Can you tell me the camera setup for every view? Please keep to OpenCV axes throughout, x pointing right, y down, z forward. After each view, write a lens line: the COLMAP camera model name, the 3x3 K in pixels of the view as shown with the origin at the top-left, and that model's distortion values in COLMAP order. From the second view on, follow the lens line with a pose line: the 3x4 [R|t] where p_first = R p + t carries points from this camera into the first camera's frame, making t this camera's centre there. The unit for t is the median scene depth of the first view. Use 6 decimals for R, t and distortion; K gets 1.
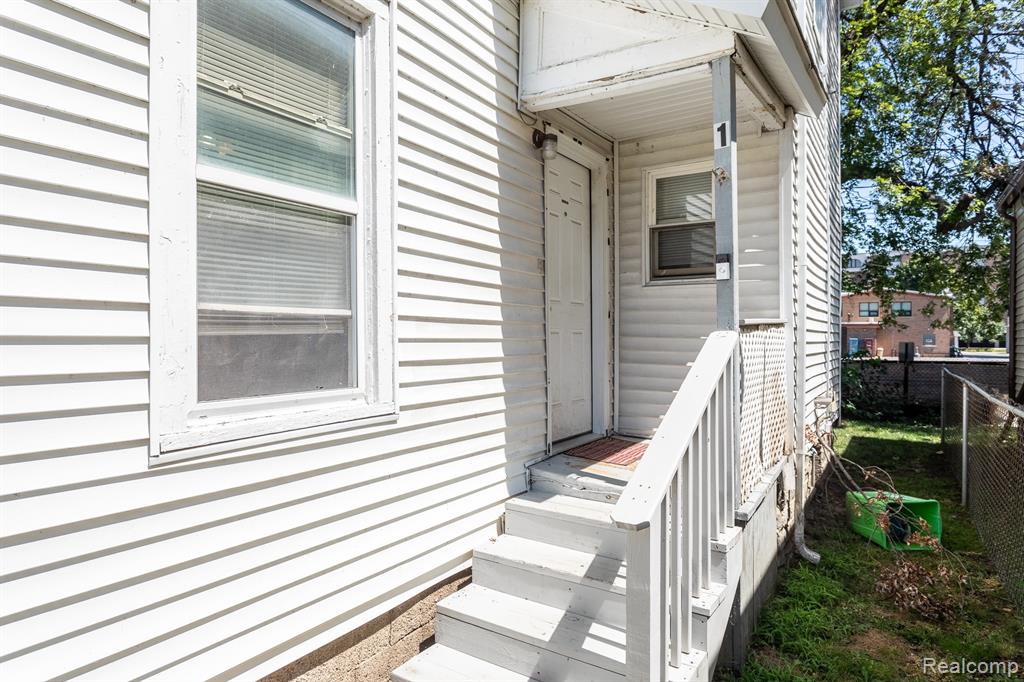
lens RADIAL K [[580.8, 0, 512.0], [0, 580.8, 341.0], [0, 0, 1]] dist [-0.012937, 0.000056]
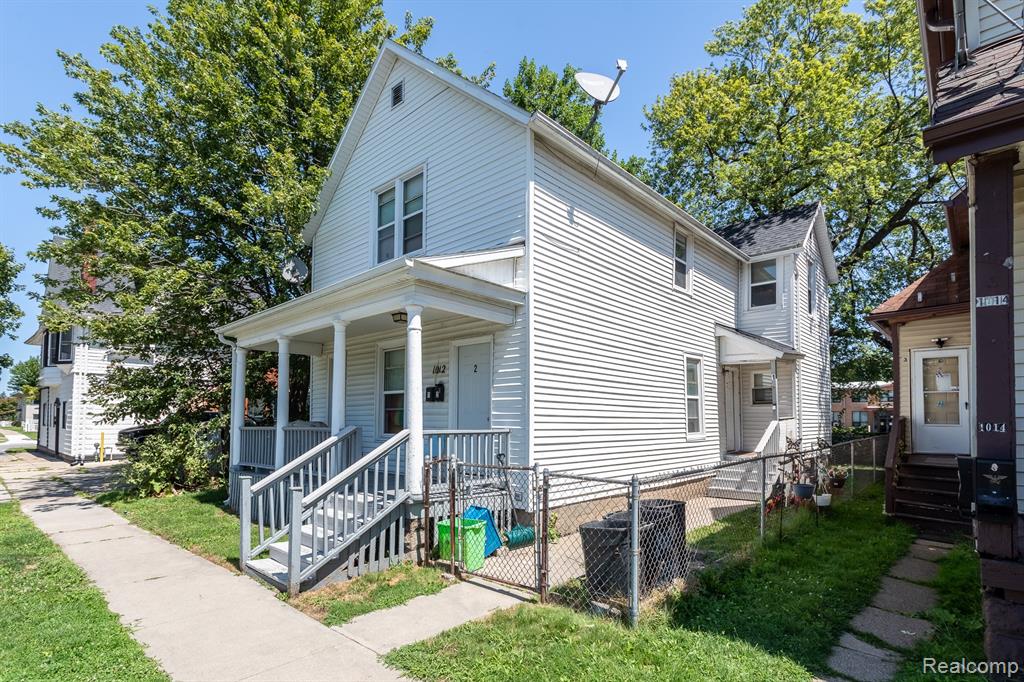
lens RADIAL K [[499.2, 0, 513.1], [0, 499.2, 399.2], [0, 0, 1]] dist [-0.000855, -0.000049]
pose [[0.986143, -0.013126, -0.165377, -0.634428], [0.005107, 0.998794, -0.048822, -0.002452], [0.165818, 0.047301, 0.985021, -2.017590]]
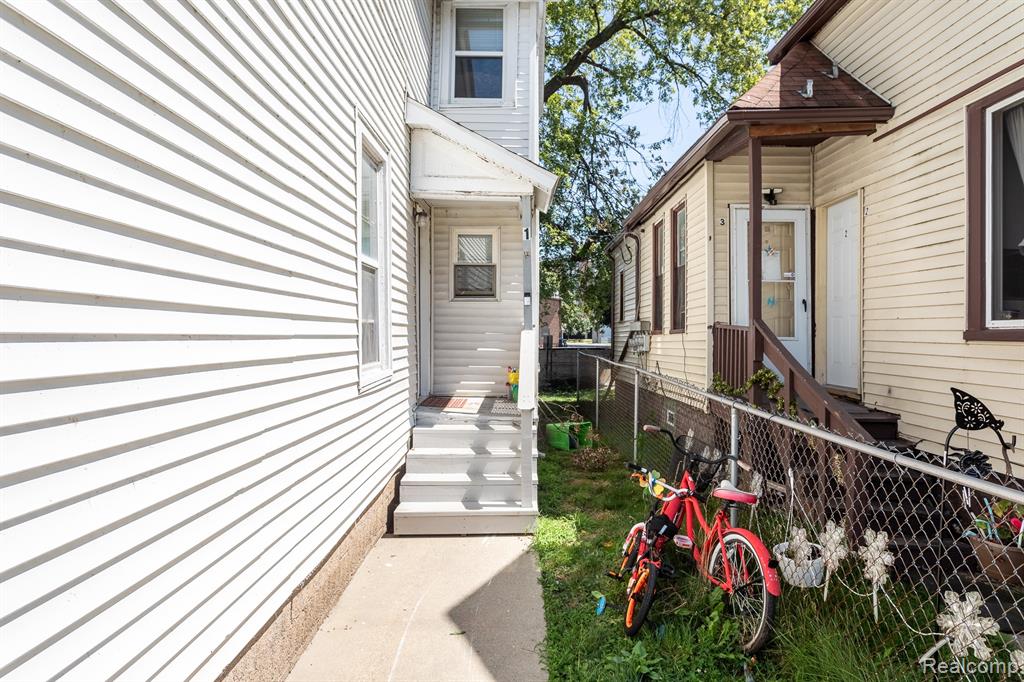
lens RADIAL K [[586.2, 0, 515.8], [0, 586.2, 329.6], [0, 0, 1]] dist [-0.028182, 0.000971]
pose [[0.836548, -0.001824, 0.547890, -0.498926], [0.007145, 0.999946, -0.007580, -0.002645], [-0.547847, 0.010255, 0.836516, -0.434411]]
